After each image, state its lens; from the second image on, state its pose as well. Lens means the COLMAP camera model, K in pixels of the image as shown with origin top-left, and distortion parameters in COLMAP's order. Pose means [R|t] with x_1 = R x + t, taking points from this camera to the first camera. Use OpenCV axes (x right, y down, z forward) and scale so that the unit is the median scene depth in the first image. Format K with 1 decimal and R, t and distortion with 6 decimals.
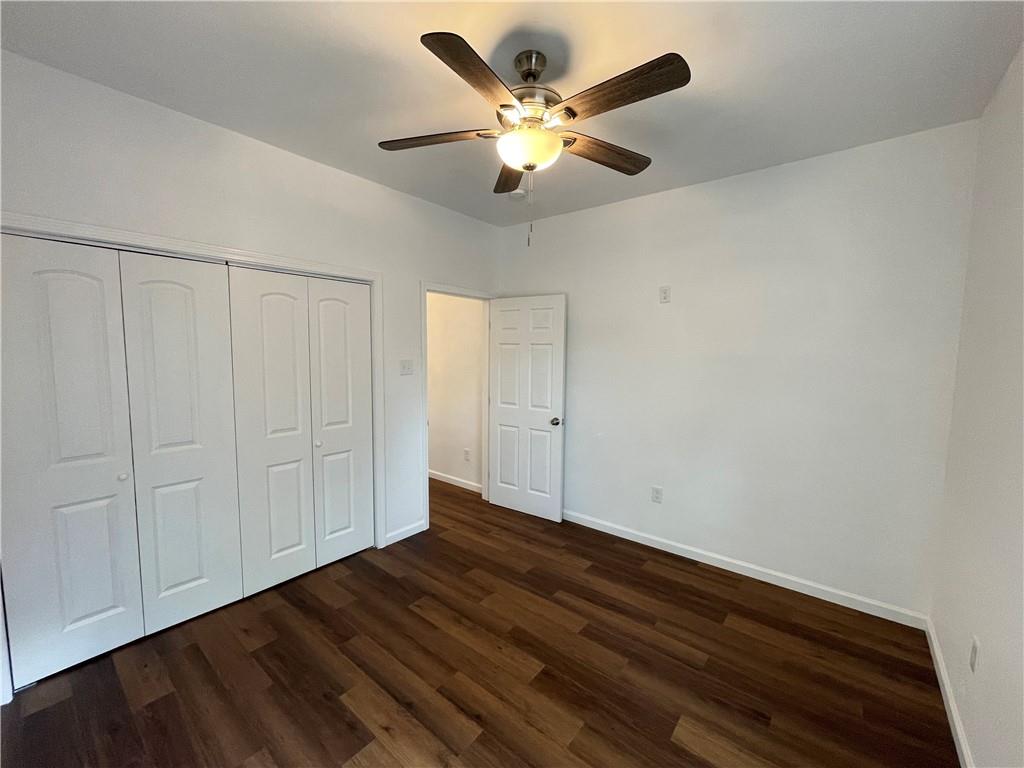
lens RADIAL K [[413.1, 0, 515.0], [0, 413.1, 385.7], [0, 0, 1]] dist [0.000105, 0.000046]
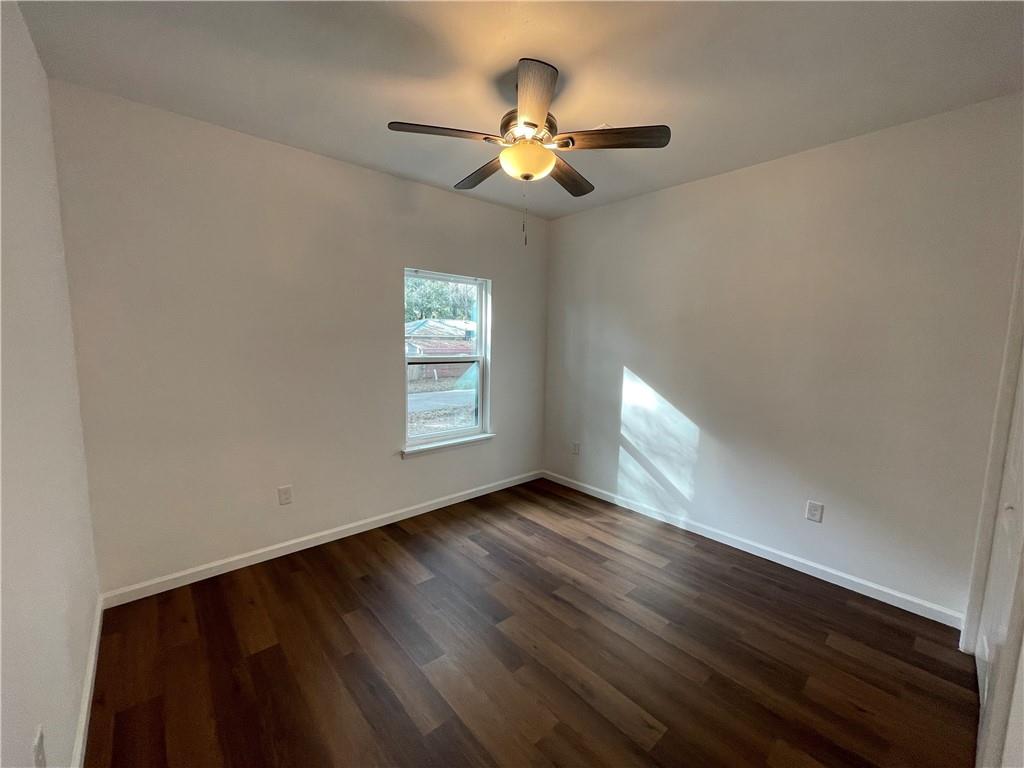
lens RADIAL K [[413.1, 0, 515.0], [0, 413.1, 385.7], [0, 0, 1]] dist [0.000105, 0.000046]
pose [[-0.985964, -0.044210, 0.161000, -0.119155], [-0.011426, 0.979911, 0.199109, -0.148319], [-0.166569, 0.194475, -0.966662, 1.842929]]
